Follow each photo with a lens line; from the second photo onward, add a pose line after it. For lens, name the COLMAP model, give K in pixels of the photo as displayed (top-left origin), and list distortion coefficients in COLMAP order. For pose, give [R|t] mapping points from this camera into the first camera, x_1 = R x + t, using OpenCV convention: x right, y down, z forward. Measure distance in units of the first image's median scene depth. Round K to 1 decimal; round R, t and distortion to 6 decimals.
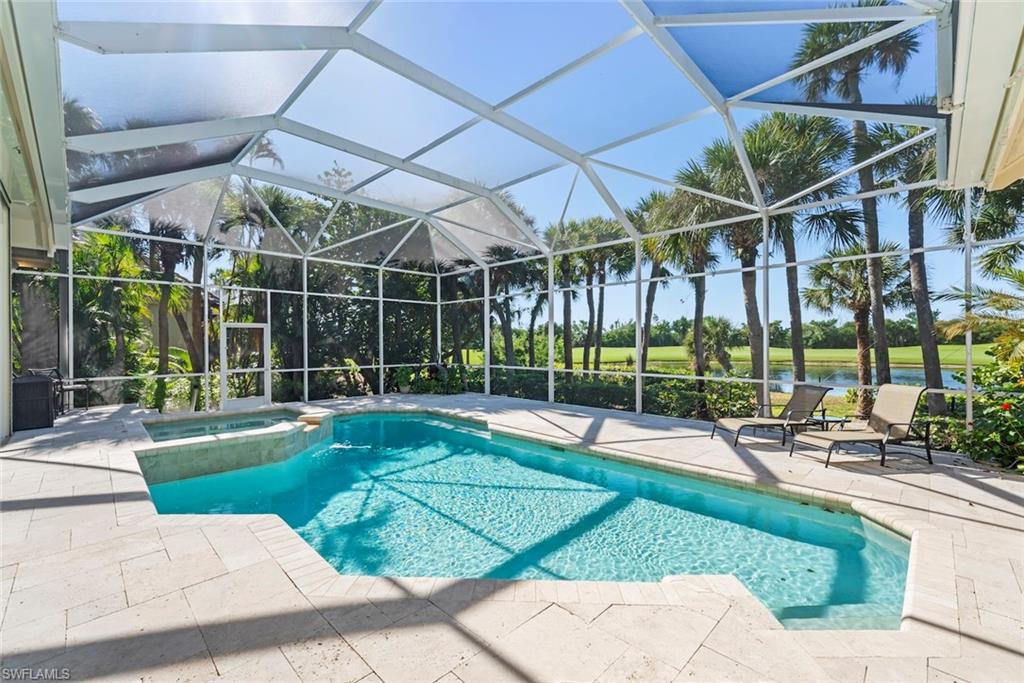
lens RADIAL K [[415.8, 0, 507.3], [0, 415.8, 343.8], [0, 0, 1]] dist [-0.000165, 0.000423]
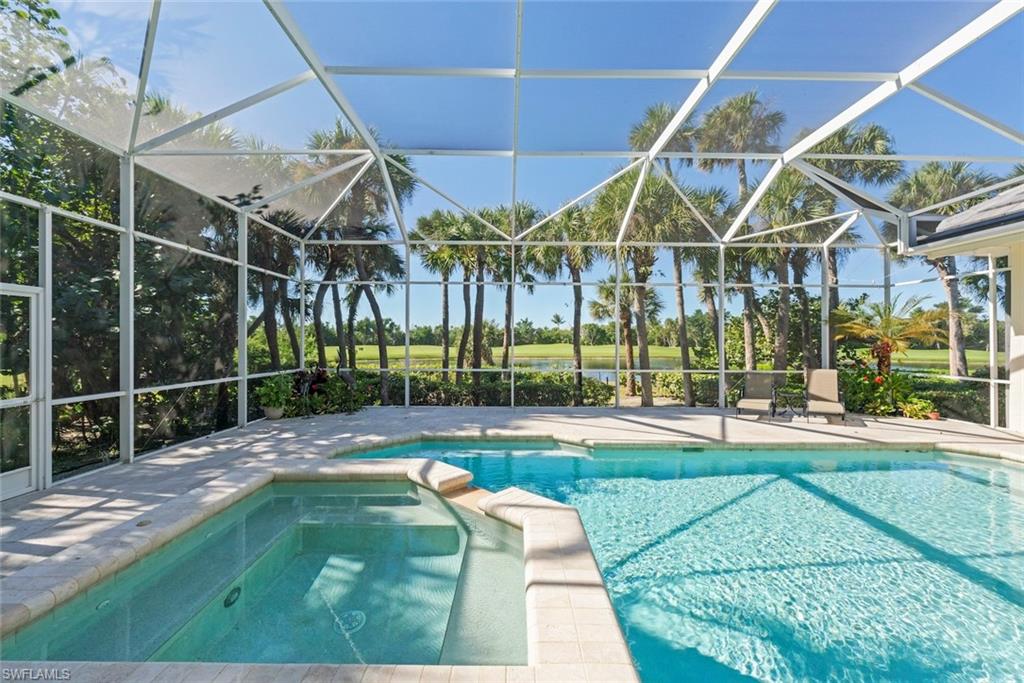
lens RADIAL K [[387.0, 0, 515.3], [0, 387.0, 342.9], [0, 0, 1]] dist [0.001421, 0.000105]
pose [[0.705858, 0.004872, 0.708337, -0.363523], [-0.005607, 0.999983, -0.001291, 0.002861], [-0.708332, -0.003061, 0.705873, 0.279778]]
